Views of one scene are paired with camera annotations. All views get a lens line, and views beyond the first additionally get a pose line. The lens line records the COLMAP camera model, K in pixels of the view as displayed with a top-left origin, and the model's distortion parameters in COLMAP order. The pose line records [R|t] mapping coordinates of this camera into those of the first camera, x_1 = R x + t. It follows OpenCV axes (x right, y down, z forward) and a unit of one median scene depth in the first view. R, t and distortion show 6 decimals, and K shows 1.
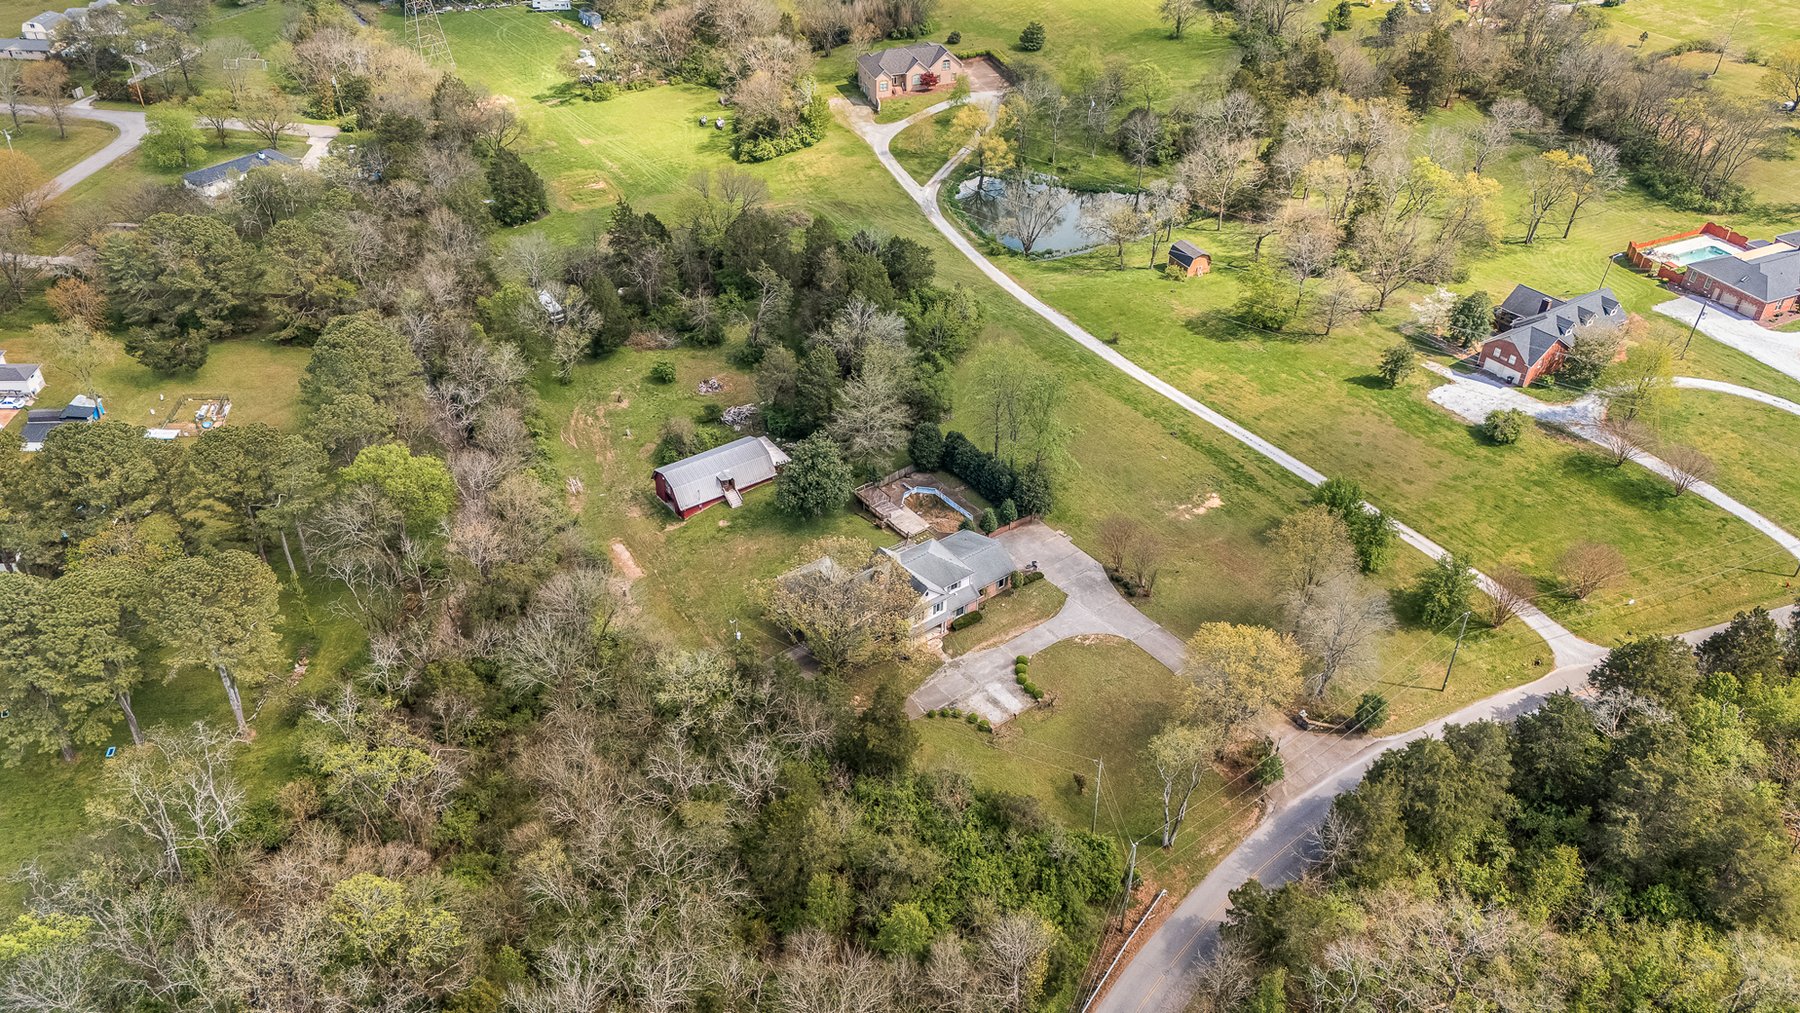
lens RADIAL K [[1345.1, 0, 891.3], [0, 1345.1, 453.8], [0, 0, 1]] dist [0.069897, -0.051816]
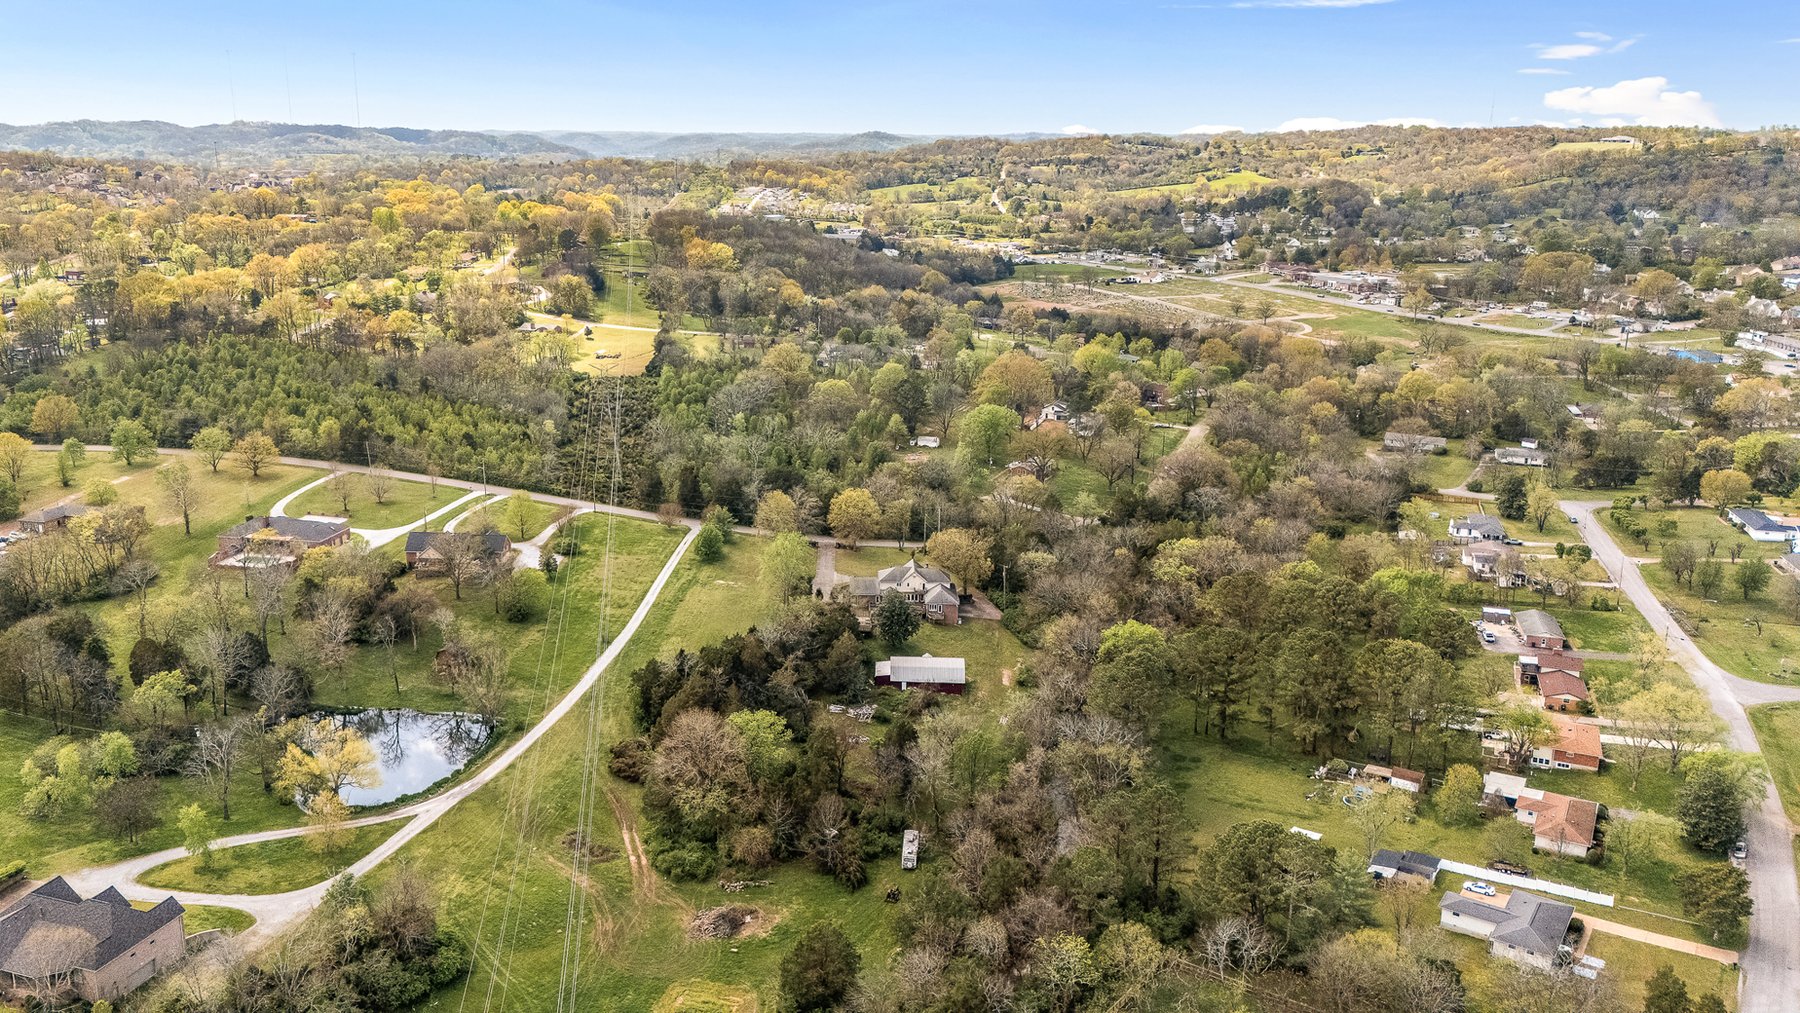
lens RADIAL K [[1475.4, 0, 871.7], [0, 1475.4, 501.4], [0, 0, 1]] dist [0.124899, -0.222886]
pose [[-0.811121, -0.134371, 0.569234, -0.952906], [0.333510, 0.693258, 0.638878, -1.133740], [-0.480472, 0.708052, -0.517502, 1.687210]]
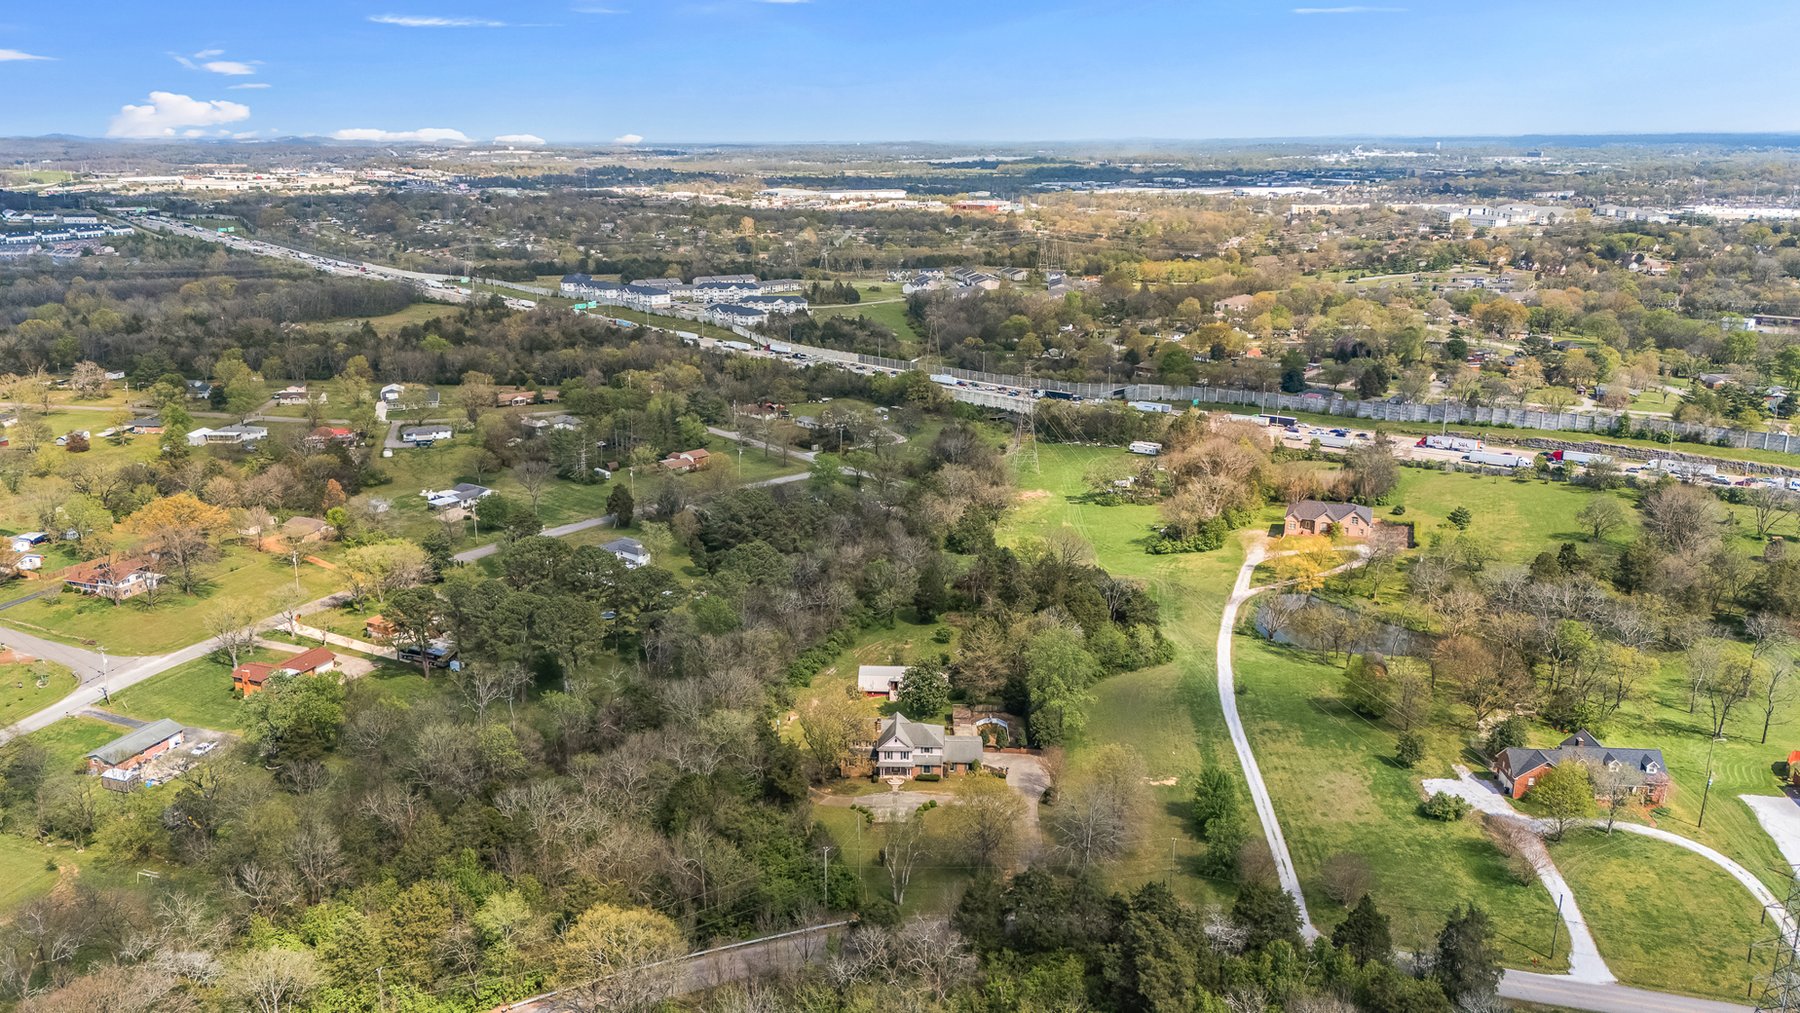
lens RADIAL K [[1319.6, 0, 899.4], [0, 1319.6, 507.4], [0, 0, 1]] dist [0.082916, -0.095519]
pose [[0.788376, 0.171789, -0.590722, 0.662647], [-0.354524, 0.911610, -0.208039, 0.136069], [0.502769, 0.373438, 0.779594, -0.174207]]
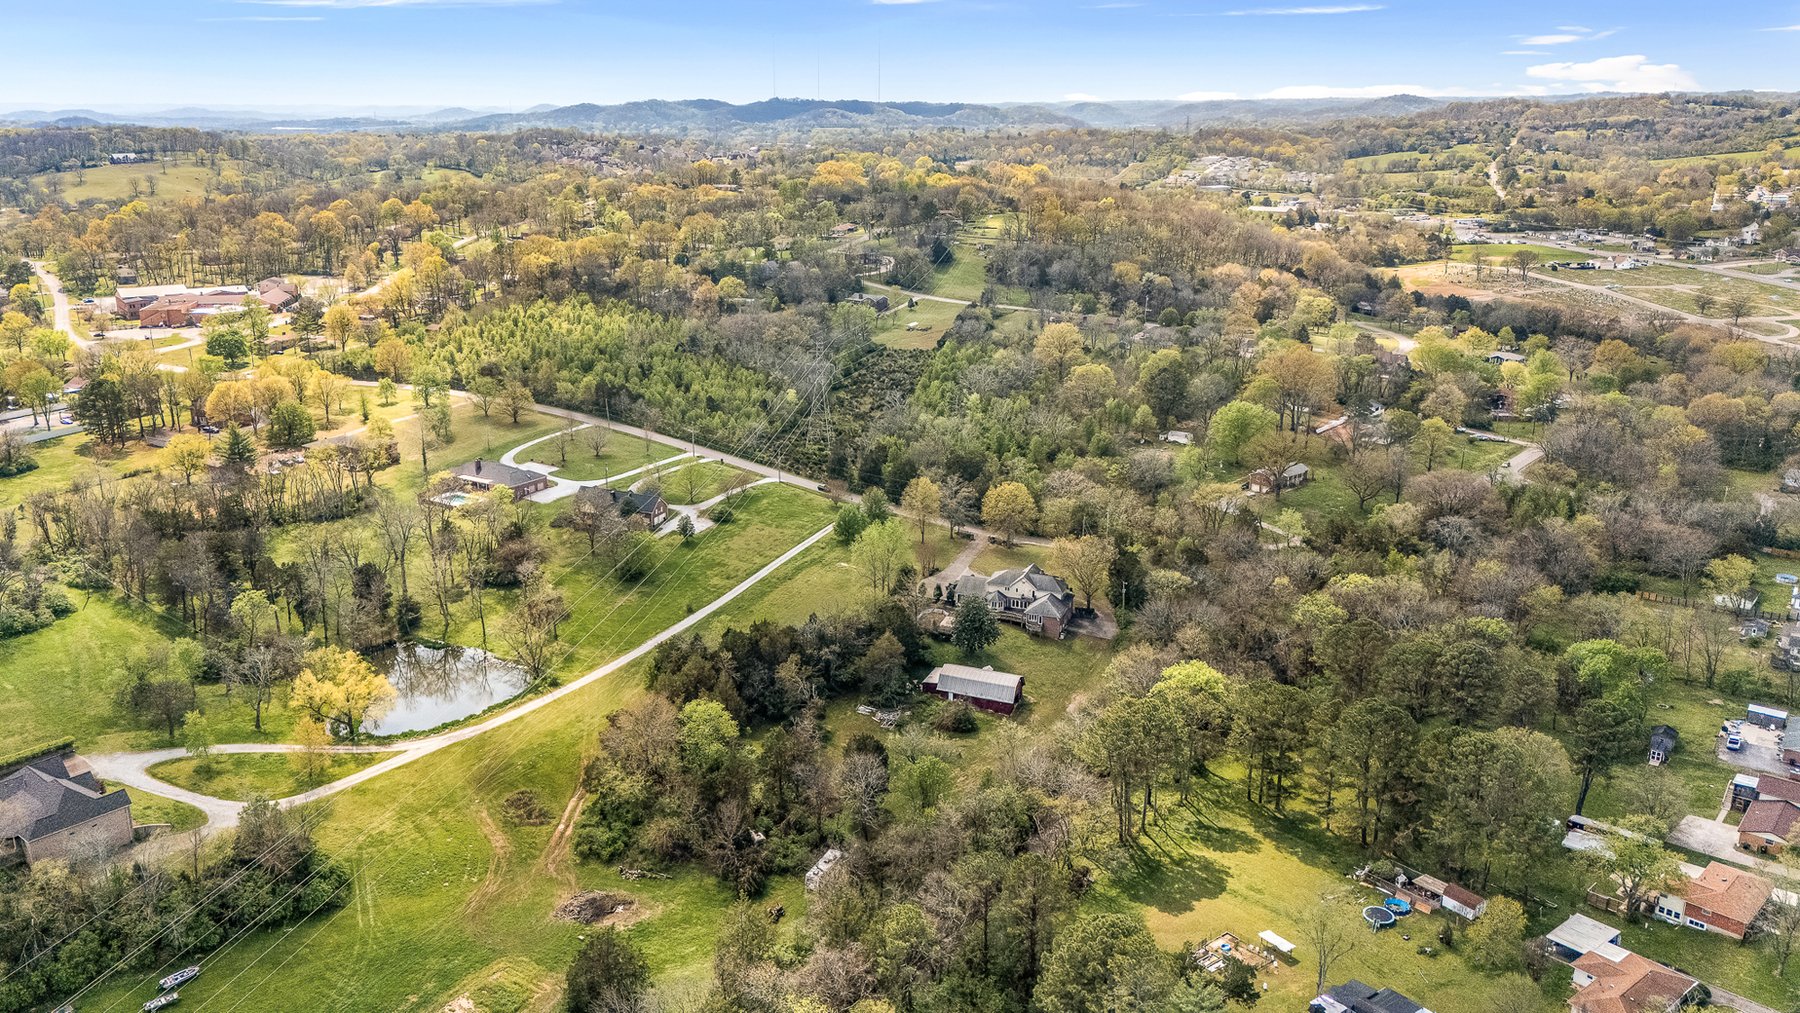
lens RADIAL K [[1447.7, 0, 797.9], [0, 1447.7, 511.1], [0, 0, 1]] dist [0.094415, -0.080107]
pose [[-0.523637, -0.218050, 0.823564, -1.181417], [0.488691, 0.714960, 0.500014, -0.916008], [-0.697843, 0.664294, -0.267820, 1.371748]]
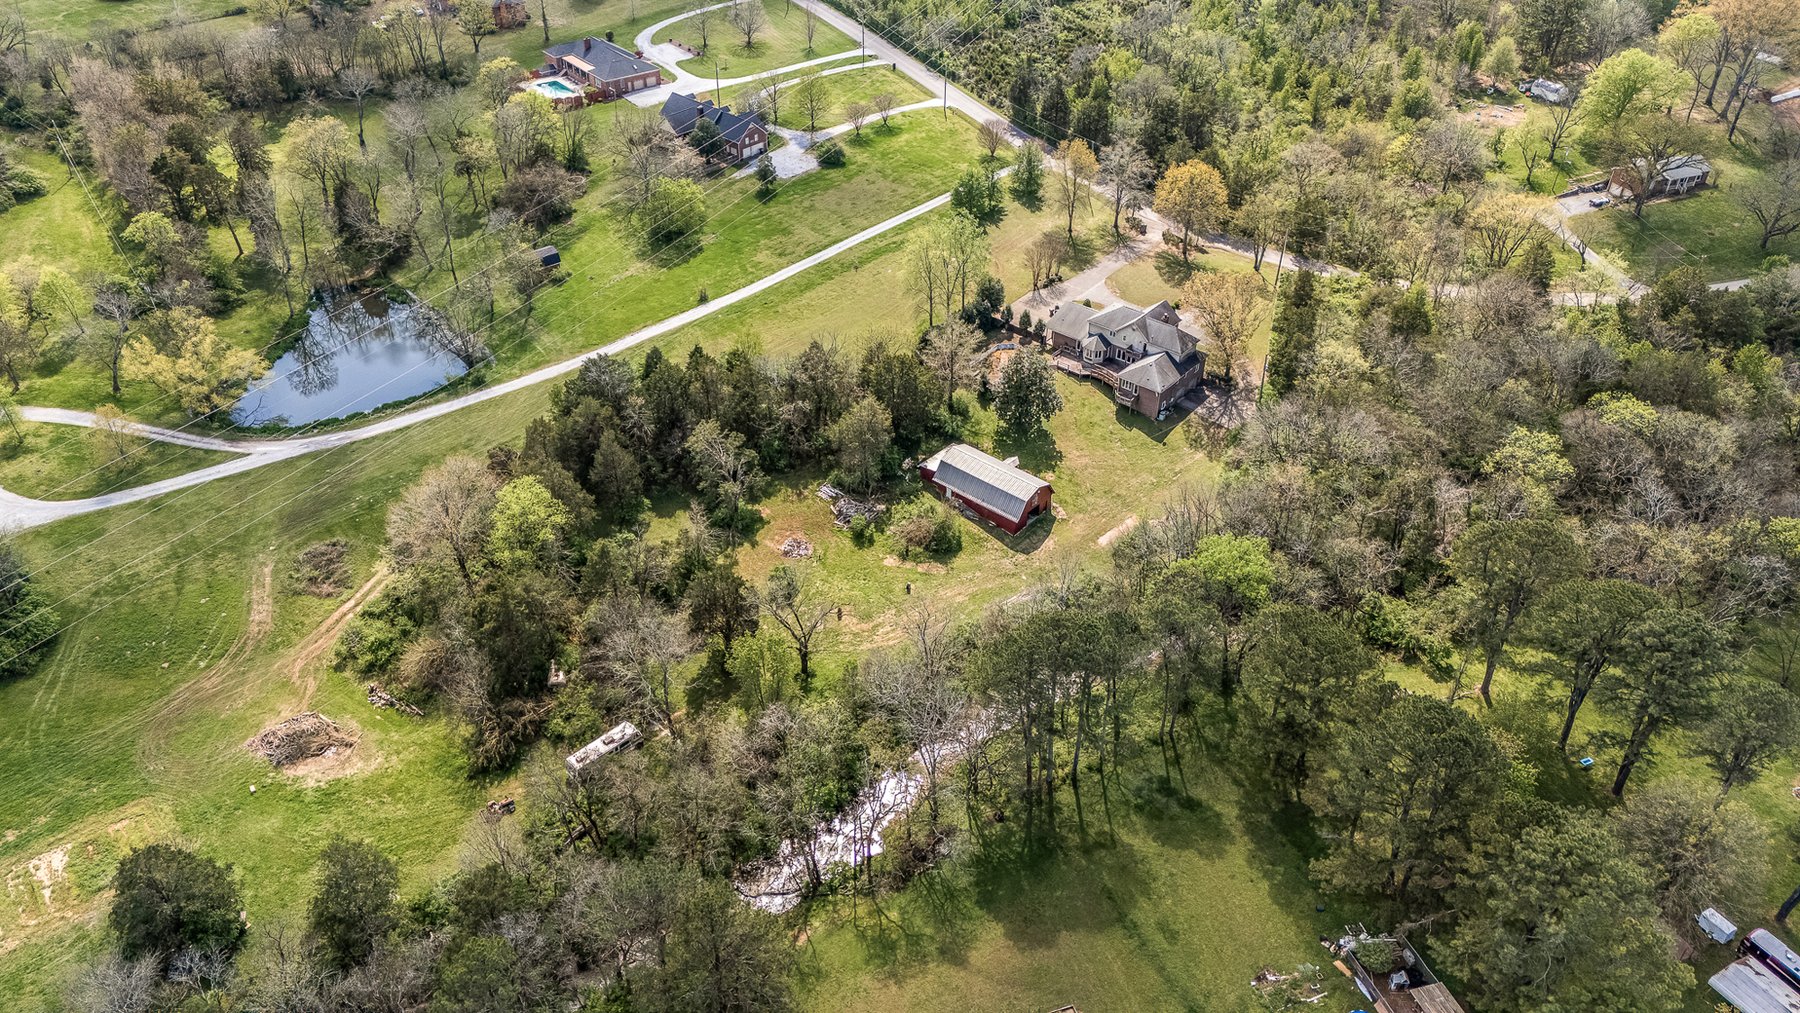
lens RADIAL K [[1368.3, 0, 830.4], [0, 1368.3, 551.7], [0, 0, 1]] dist [0.052104, -0.001978]
pose [[-0.232868, -0.572175, 0.786376, -0.910220], [0.543823, 0.593749, 0.593059, -0.608704], [-0.806244, 0.565754, 0.172897, 0.927476]]
